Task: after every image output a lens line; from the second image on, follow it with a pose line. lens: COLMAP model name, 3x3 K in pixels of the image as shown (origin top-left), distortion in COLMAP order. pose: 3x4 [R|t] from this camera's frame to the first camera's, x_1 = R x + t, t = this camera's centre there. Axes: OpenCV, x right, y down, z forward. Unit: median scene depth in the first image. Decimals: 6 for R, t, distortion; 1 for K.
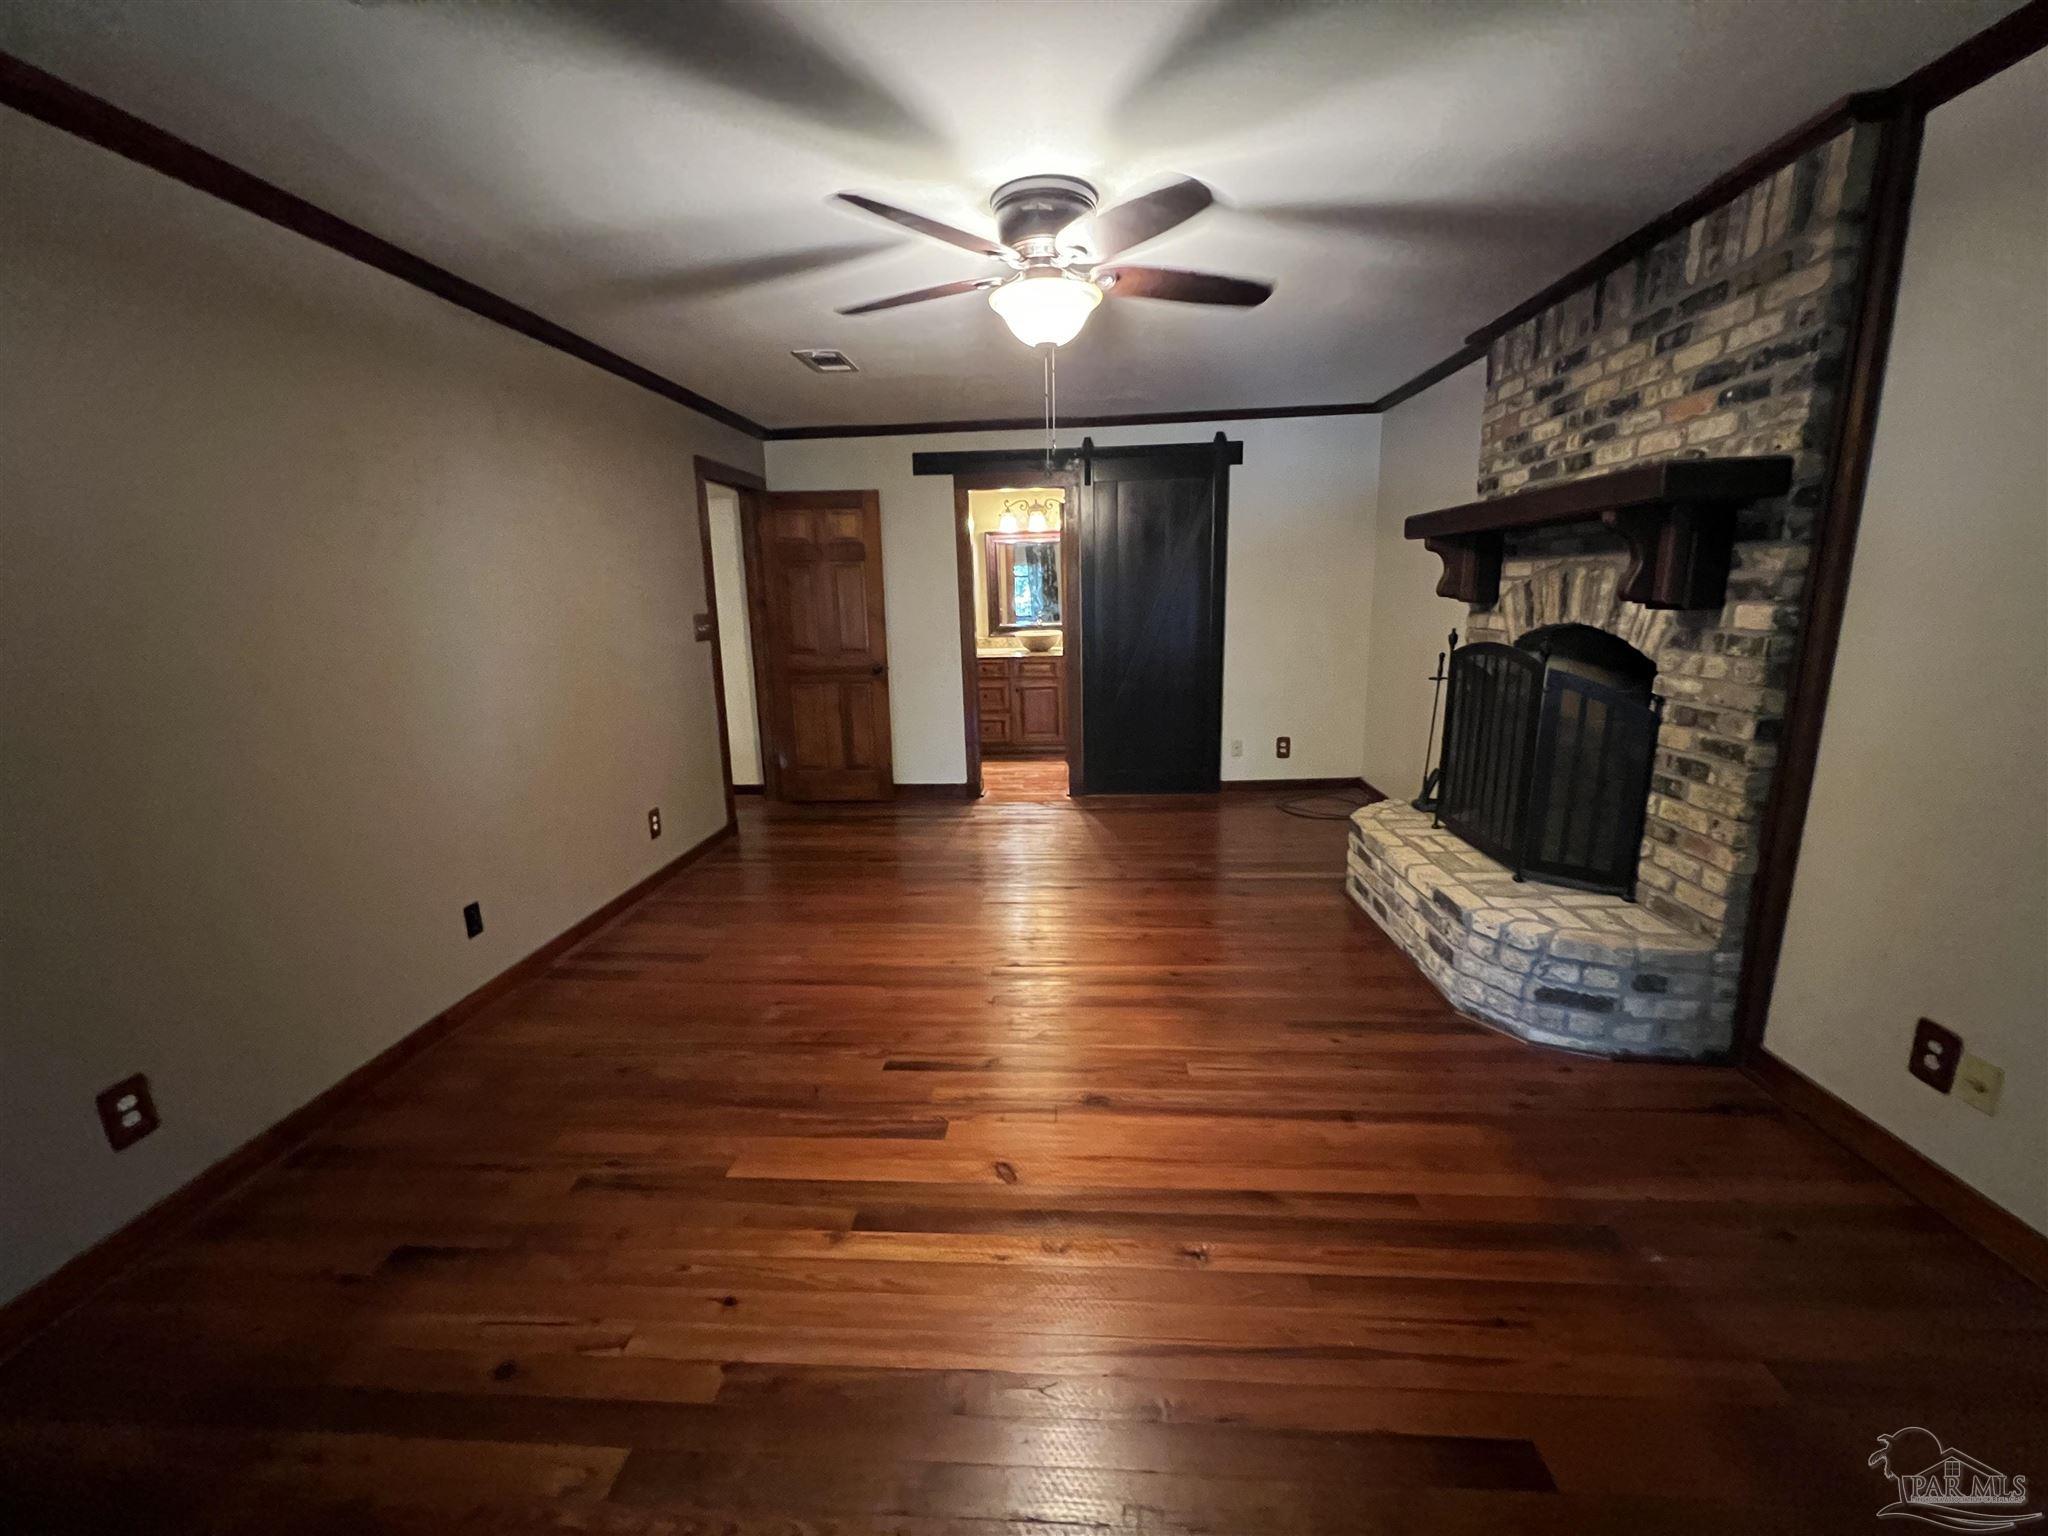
lens RADIAL K [[819.7, 0, 1022.0], [0, 819.7, 766.7], [0, 0, 1]] dist [-0.002040, 0.000457]
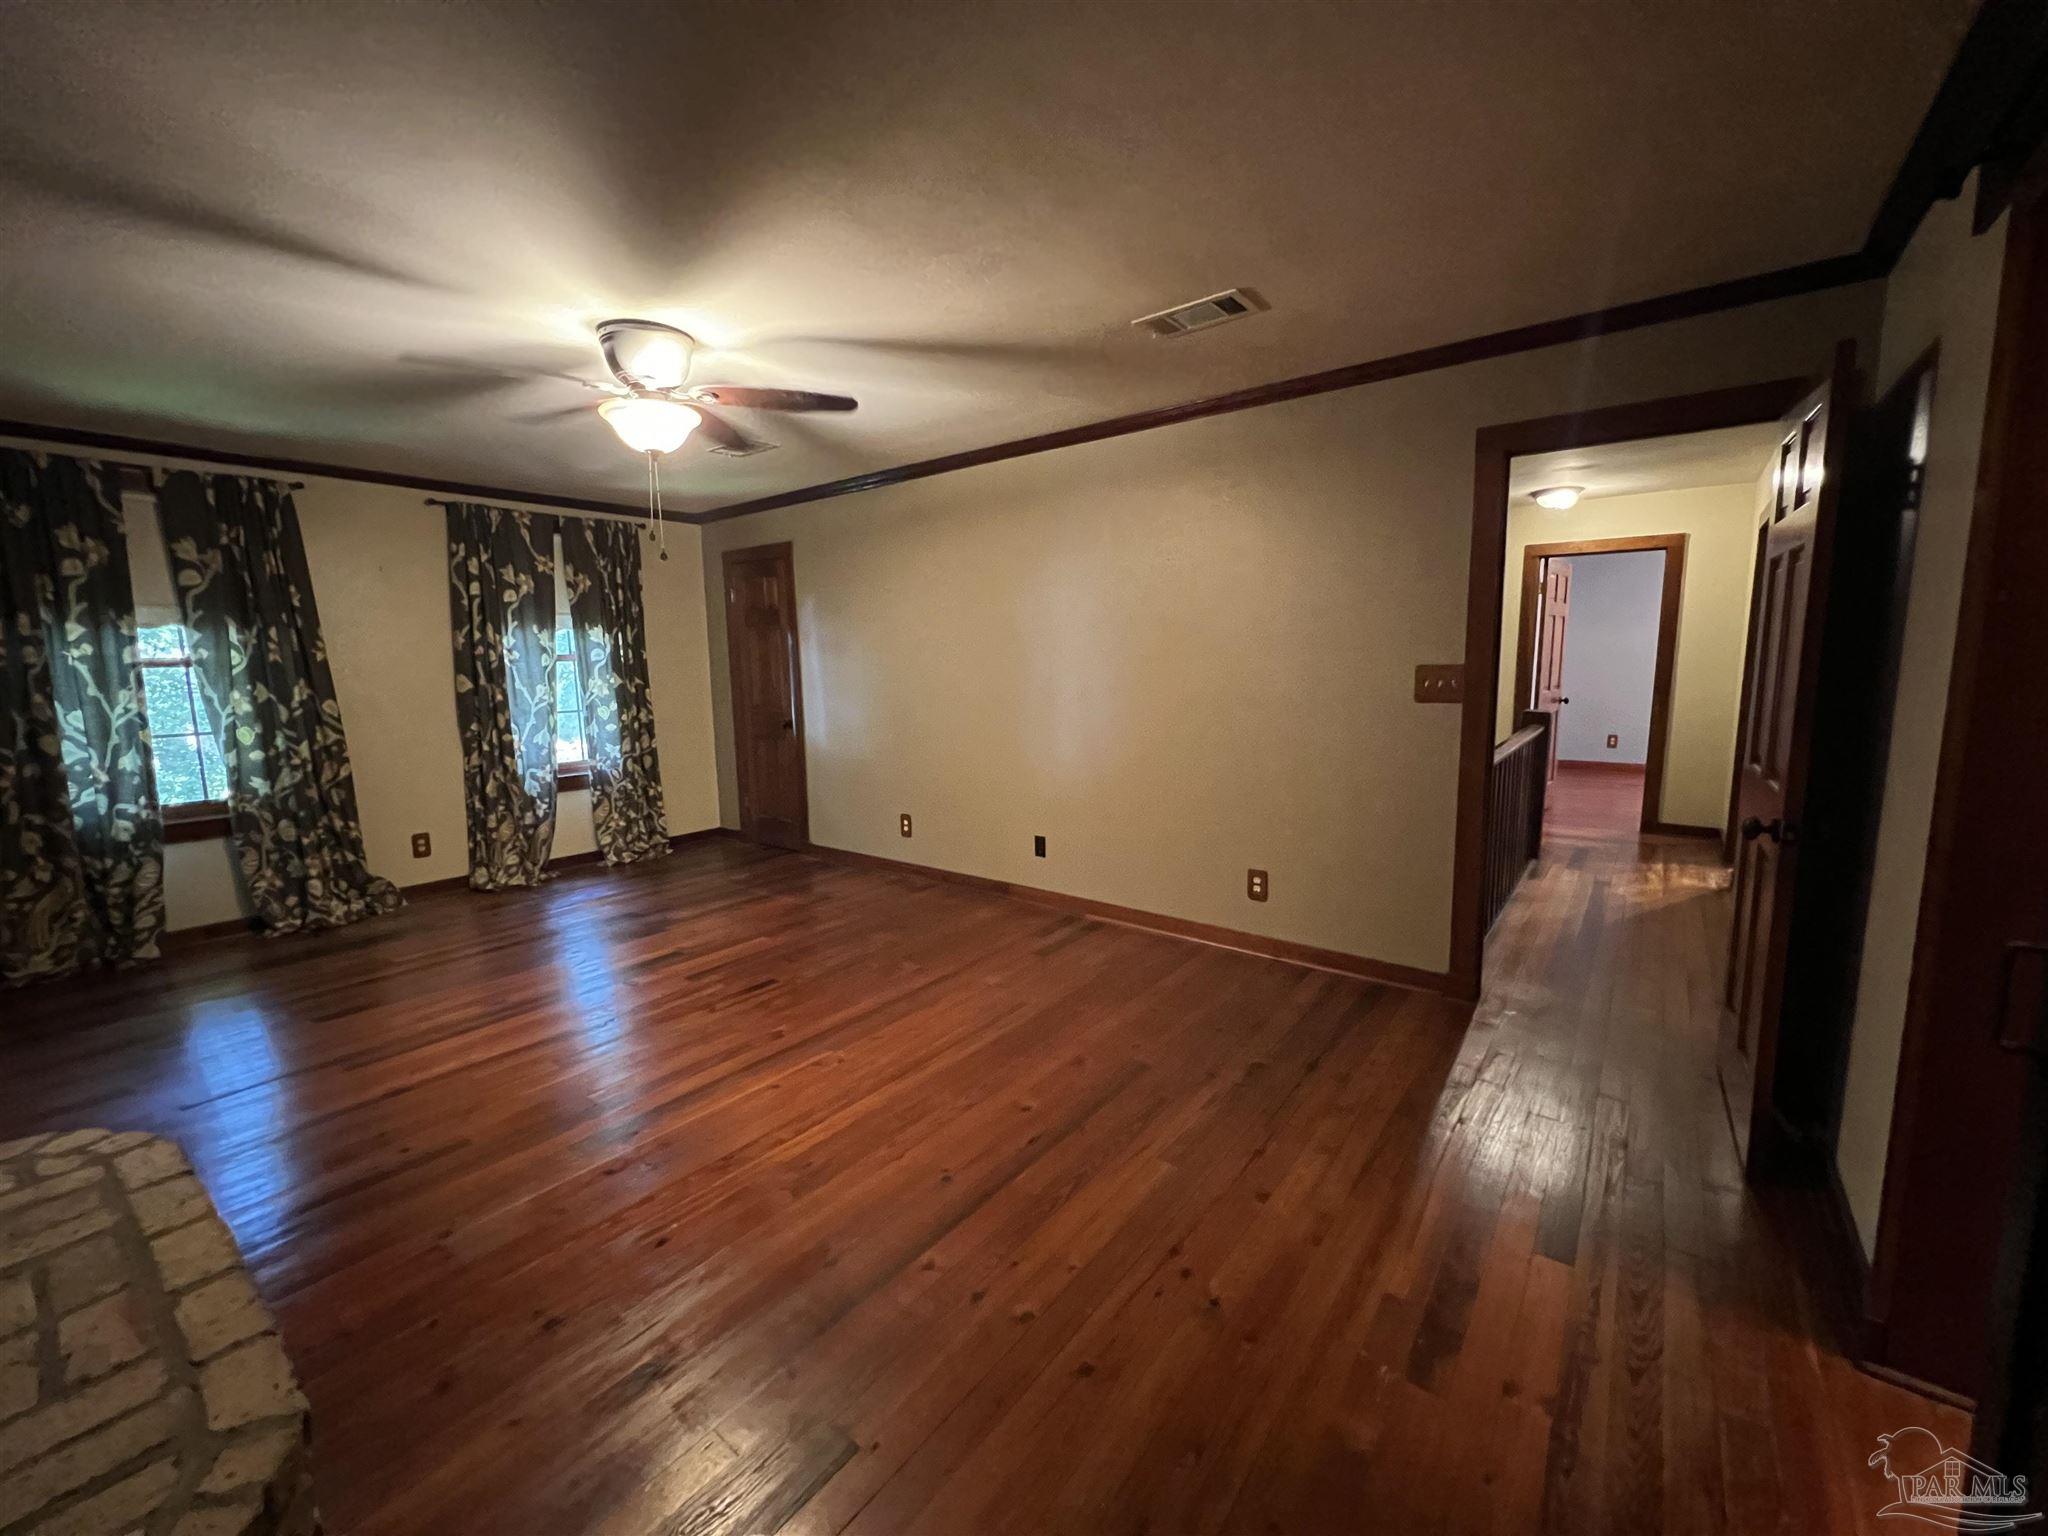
lens RADIAL K [[819.7, 0, 1016.5], [0, 819.7, 773.9], [0, 0, 1]] dist [-0.002040, 0.000457]
pose [[-0.562801, 0.155721, -0.811792, 0.663793], [-0.144731, 0.948359, 0.282257, -0.415406], [0.813823, 0.276346, -0.511199, 1.874095]]
